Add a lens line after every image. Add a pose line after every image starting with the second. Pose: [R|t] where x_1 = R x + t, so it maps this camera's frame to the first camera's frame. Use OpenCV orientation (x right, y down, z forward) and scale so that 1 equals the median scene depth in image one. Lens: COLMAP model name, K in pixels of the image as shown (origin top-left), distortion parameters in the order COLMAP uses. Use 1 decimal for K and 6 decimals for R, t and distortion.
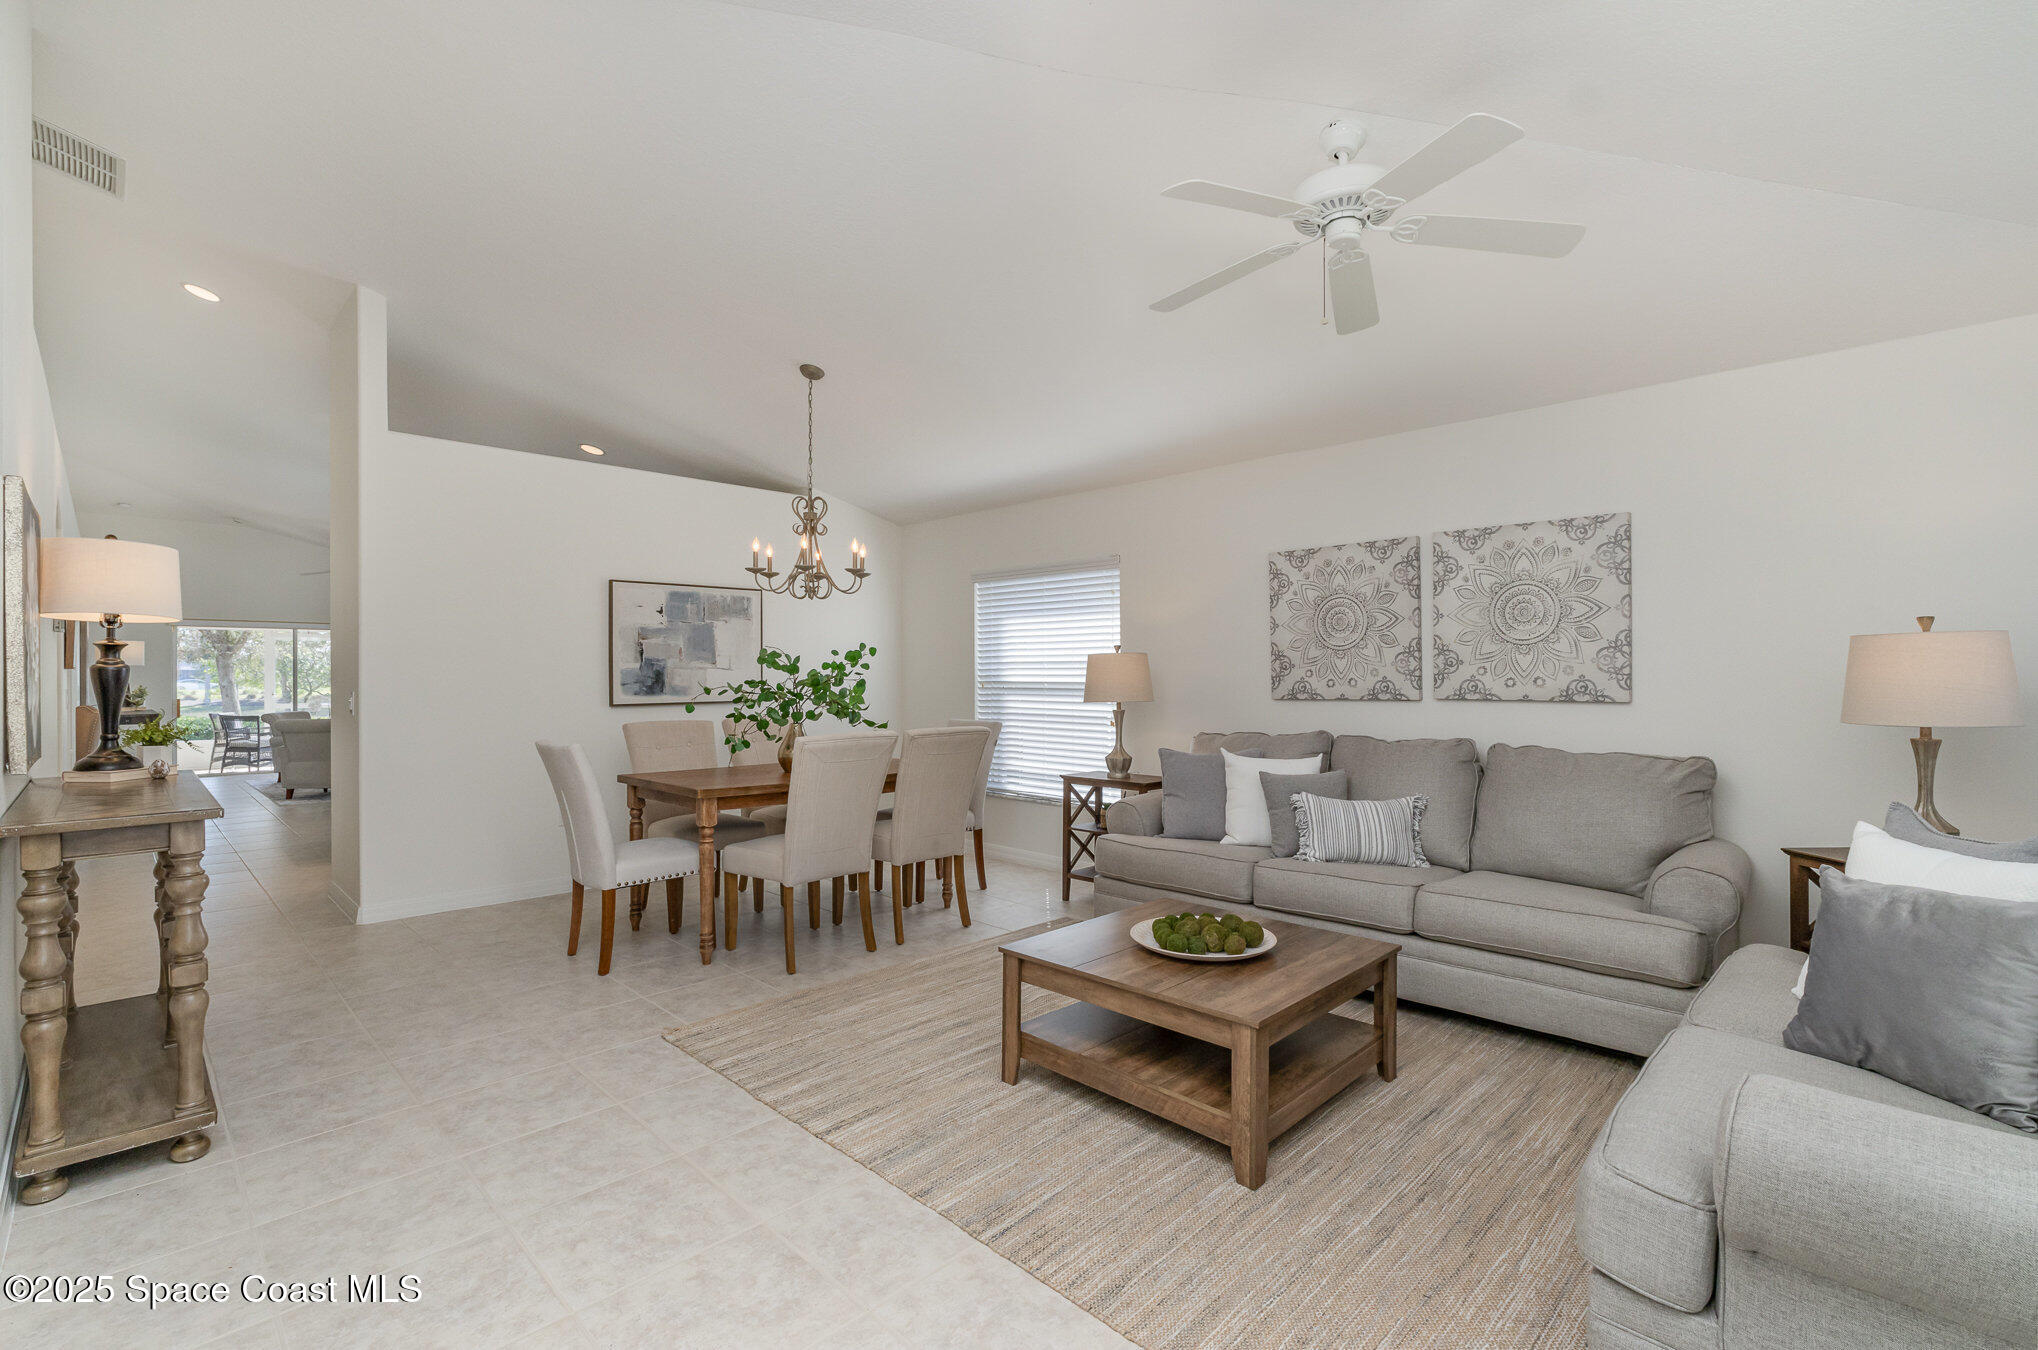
lens RADIAL K [[998.8, 0, 1019.0], [0, 998.8, 675.0], [0, 0, 1]] dist [-0.000327, -0.000053]
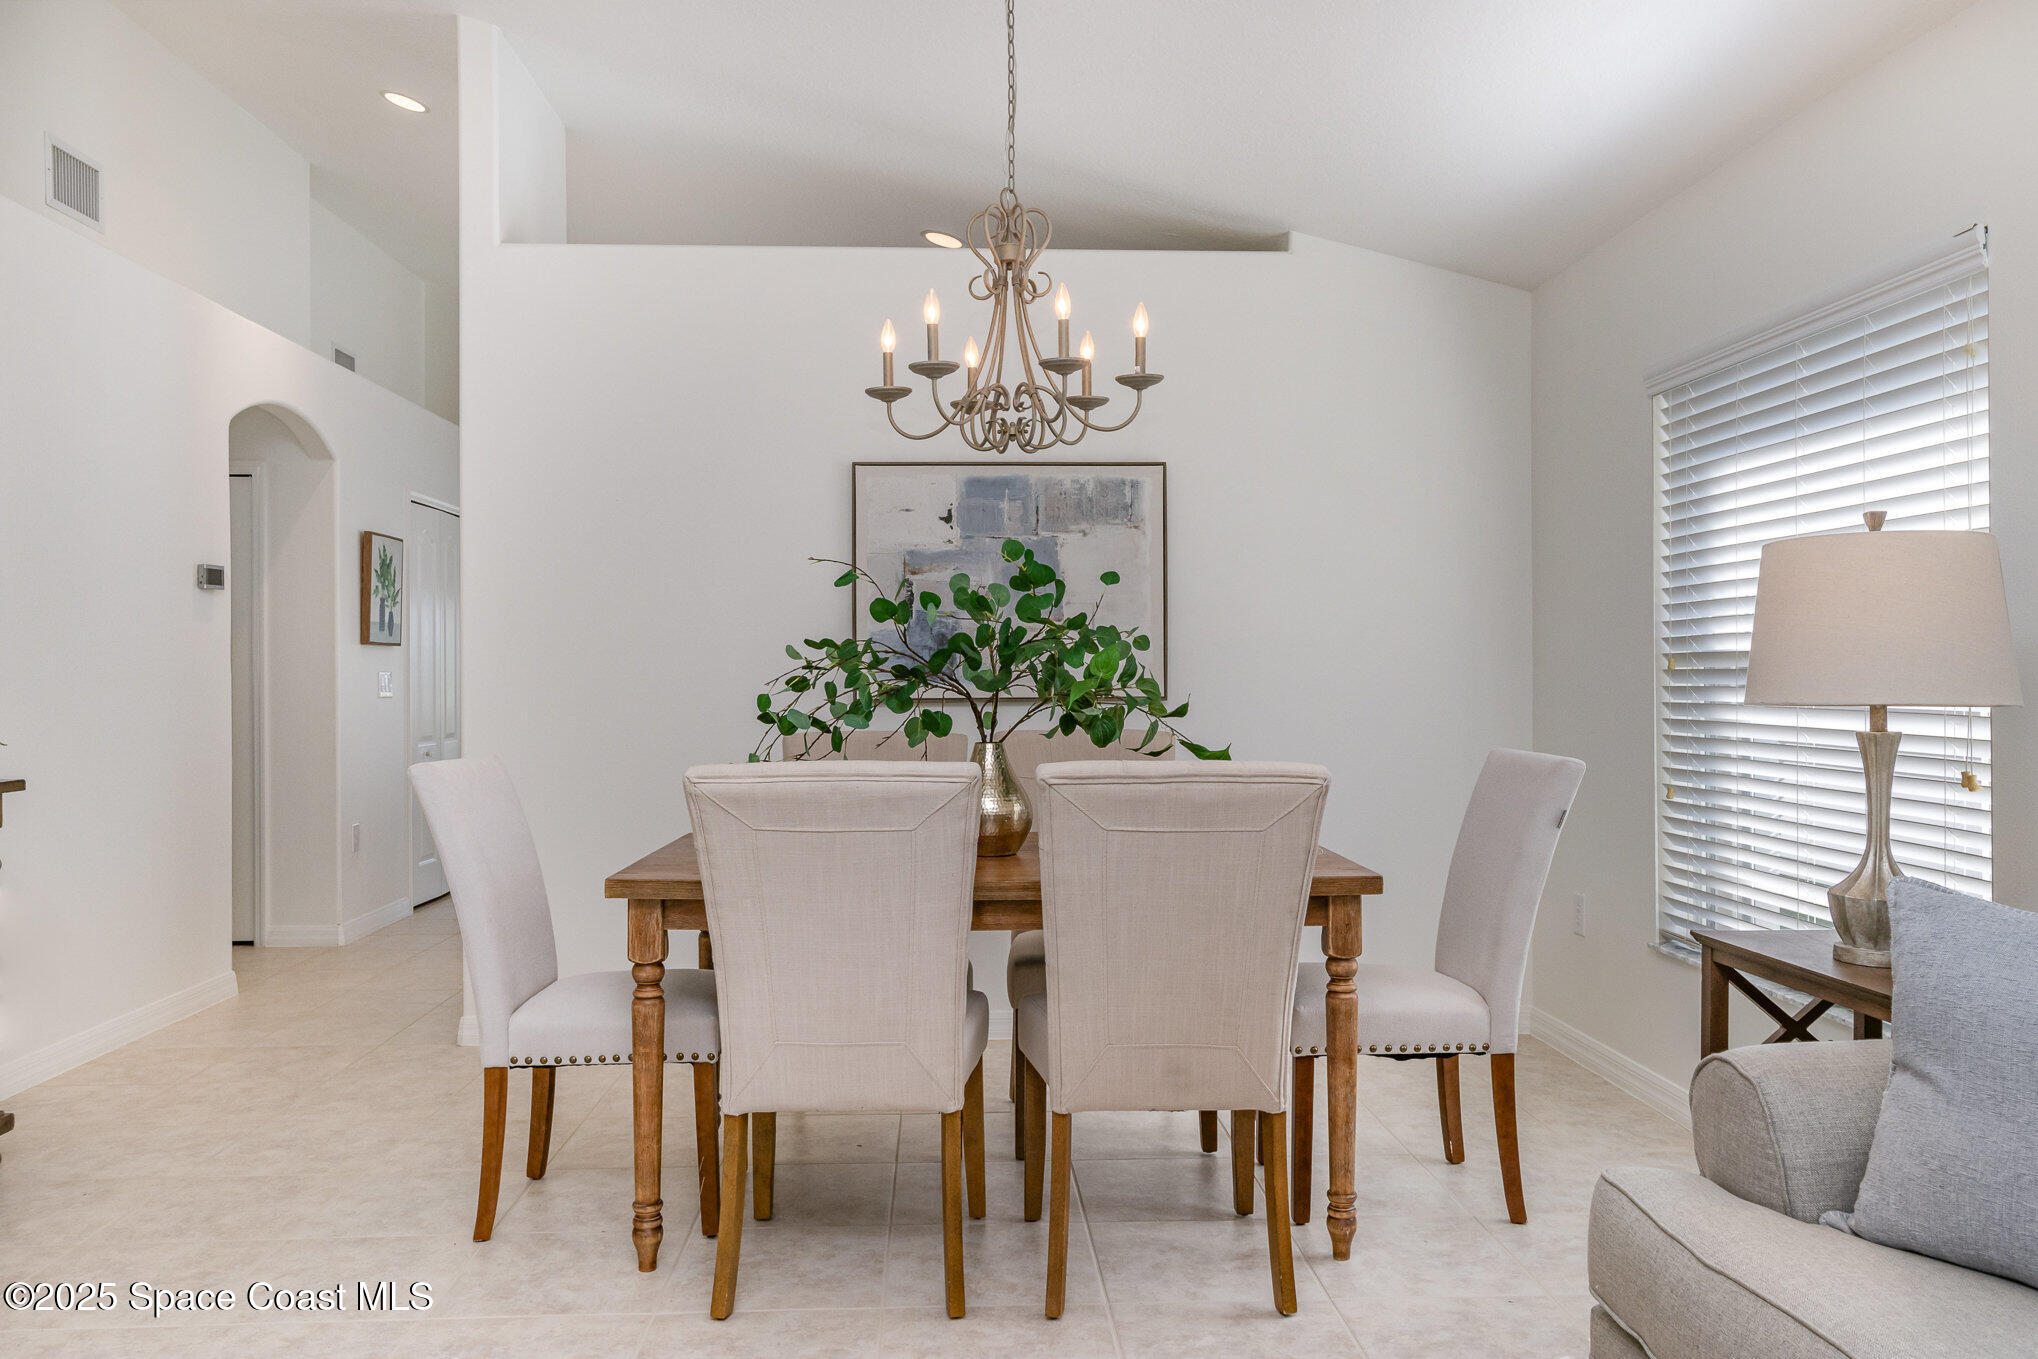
lens RADIAL K [[1545.6, 0, 1017.4], [0, 1545.6, 686.3], [0, 0, 1]] dist [0.010787, 0.004502]
pose [[0.719749, 0.004641, -0.694219, 0.233608], [-0.001867, 0.999987, 0.004749, 0.019779], [0.694232, -0.002121, 0.719748, 0.497712]]
